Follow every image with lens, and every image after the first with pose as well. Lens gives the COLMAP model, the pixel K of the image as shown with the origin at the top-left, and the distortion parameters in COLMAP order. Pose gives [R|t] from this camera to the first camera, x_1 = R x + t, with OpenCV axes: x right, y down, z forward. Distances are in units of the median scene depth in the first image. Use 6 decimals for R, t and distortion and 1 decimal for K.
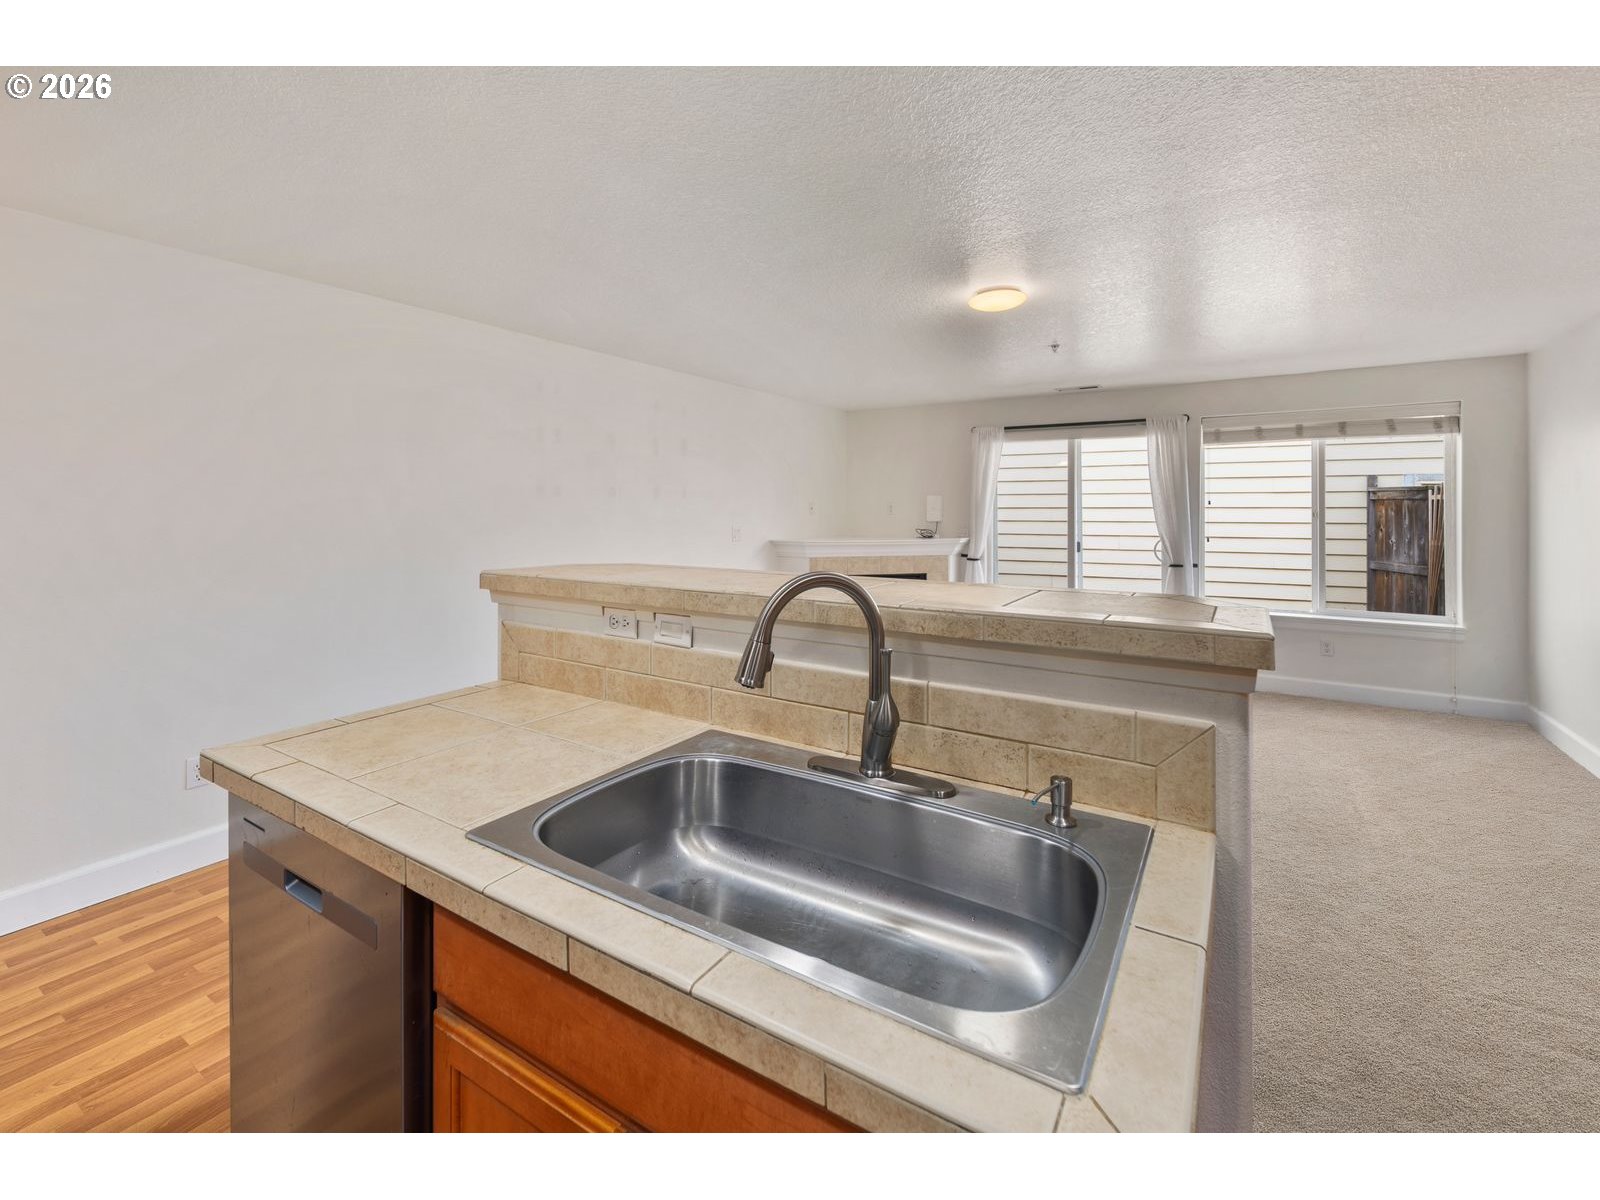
lens RADIAL K [[704.3, 0, 728.5], [0, 704.3, 511.4], [0, 0, 1]] dist [0.009564, -0.000157]
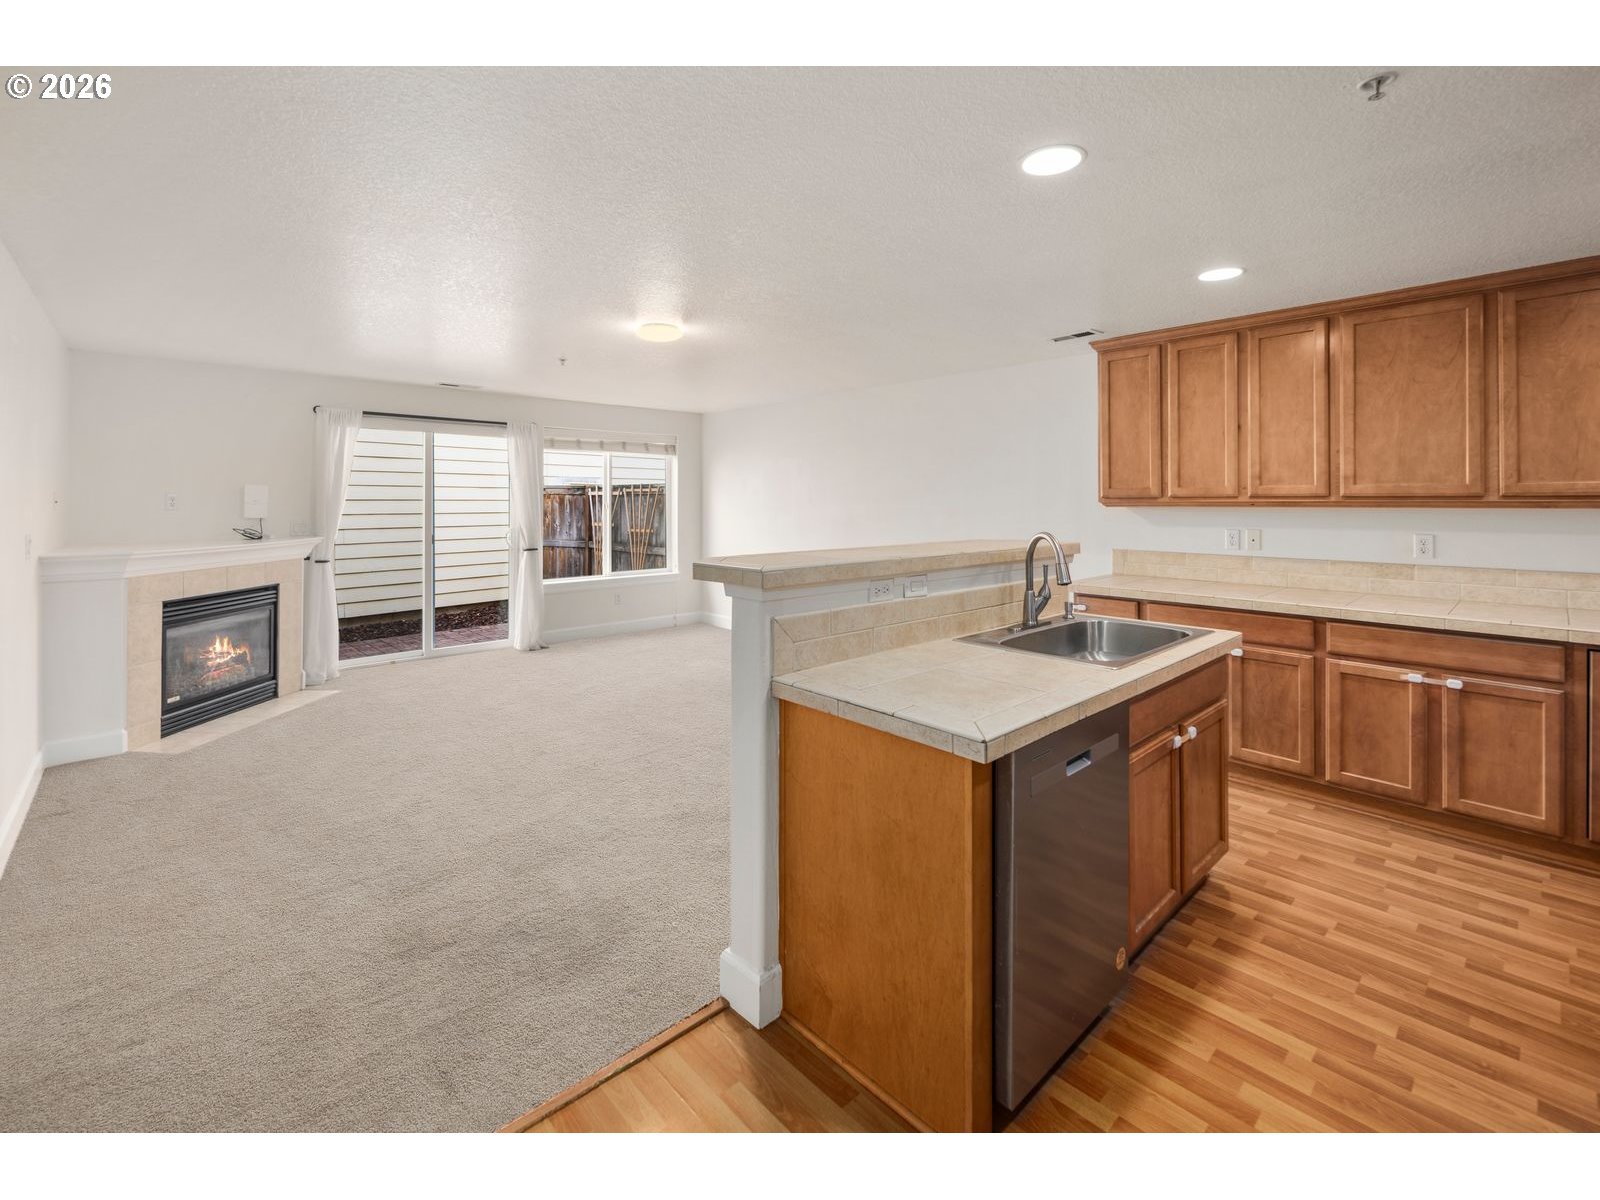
lens RADIAL K [[707.5, 0, 865.5], [0, 707.5, 494.0], [0, 0, 1]] dist [-0.001674, -0.000866]
pose [[0.174468, 0.008329, 0.984628, -0.393757], [0.004110, 0.999949, -0.009187, -0.002789], [-0.984654, 0.005650, 0.174425, 0.214977]]
